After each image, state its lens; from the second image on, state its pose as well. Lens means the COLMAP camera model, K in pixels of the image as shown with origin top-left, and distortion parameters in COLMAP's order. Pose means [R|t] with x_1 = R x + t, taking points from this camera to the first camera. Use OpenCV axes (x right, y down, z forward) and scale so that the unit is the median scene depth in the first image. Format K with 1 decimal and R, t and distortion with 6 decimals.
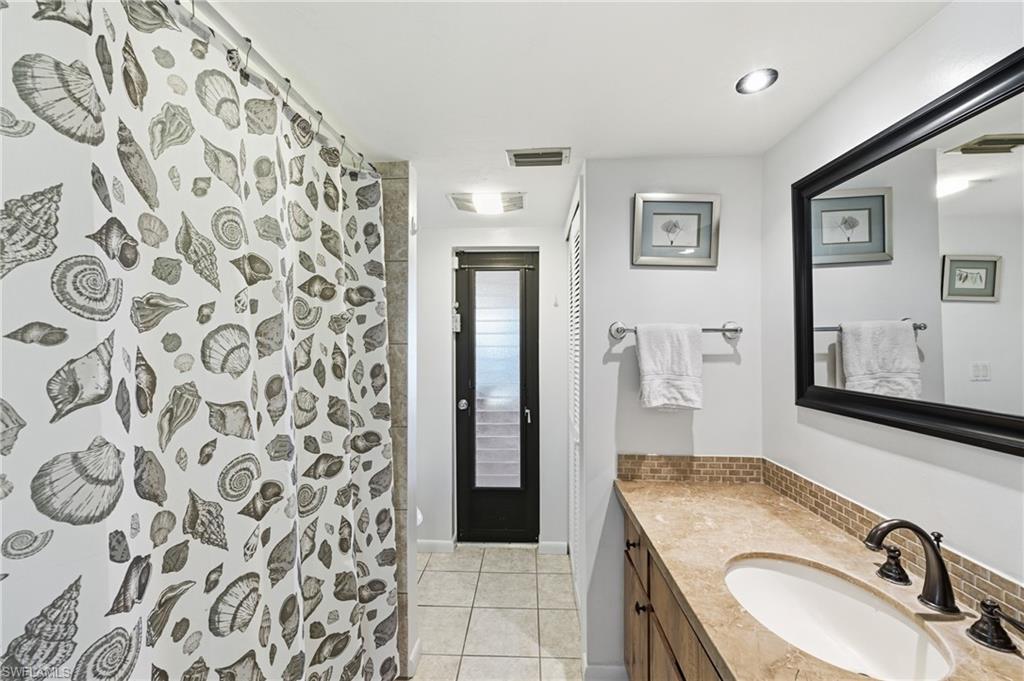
lens RADIAL K [[416.0, 0, 508.0], [0, 416.0, 338.9], [0, 0, 1]] dist [-0.002765, -0.000131]
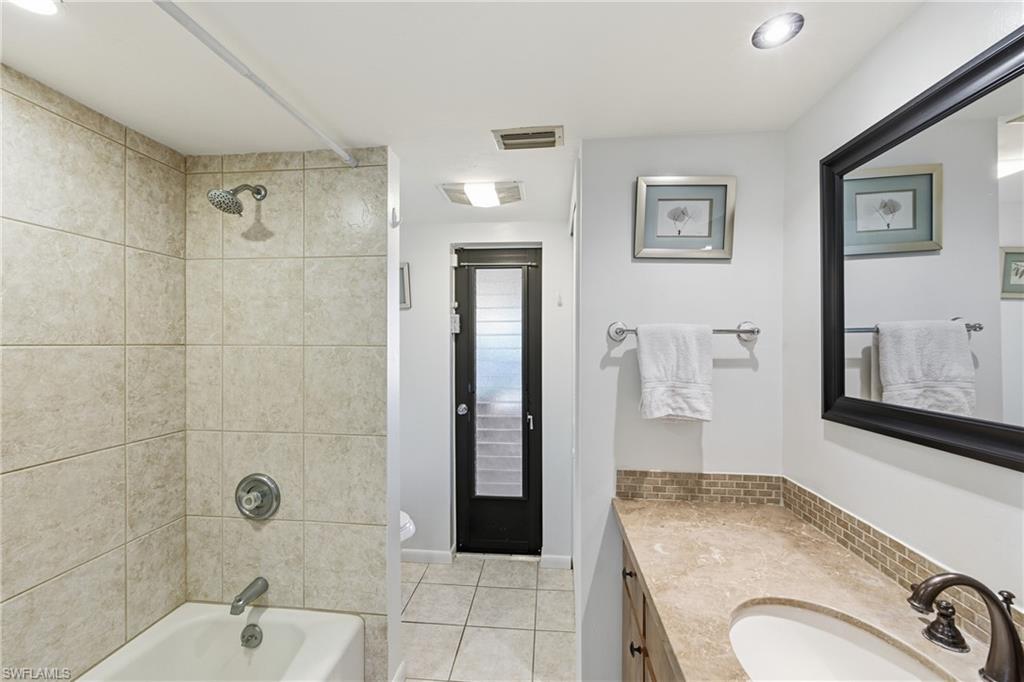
lens RADIAL K [[412.2, 0, 511.0], [0, 412.2, 345.4], [0, 0, 1]] dist [-0.000986, 0.000292]
pose [[0.998944, 0.002104, -0.045904, 0.077117], [-0.001506, 0.999914, 0.013059, -0.001990], [0.045927, -0.012976, 0.998861, 0.105546]]
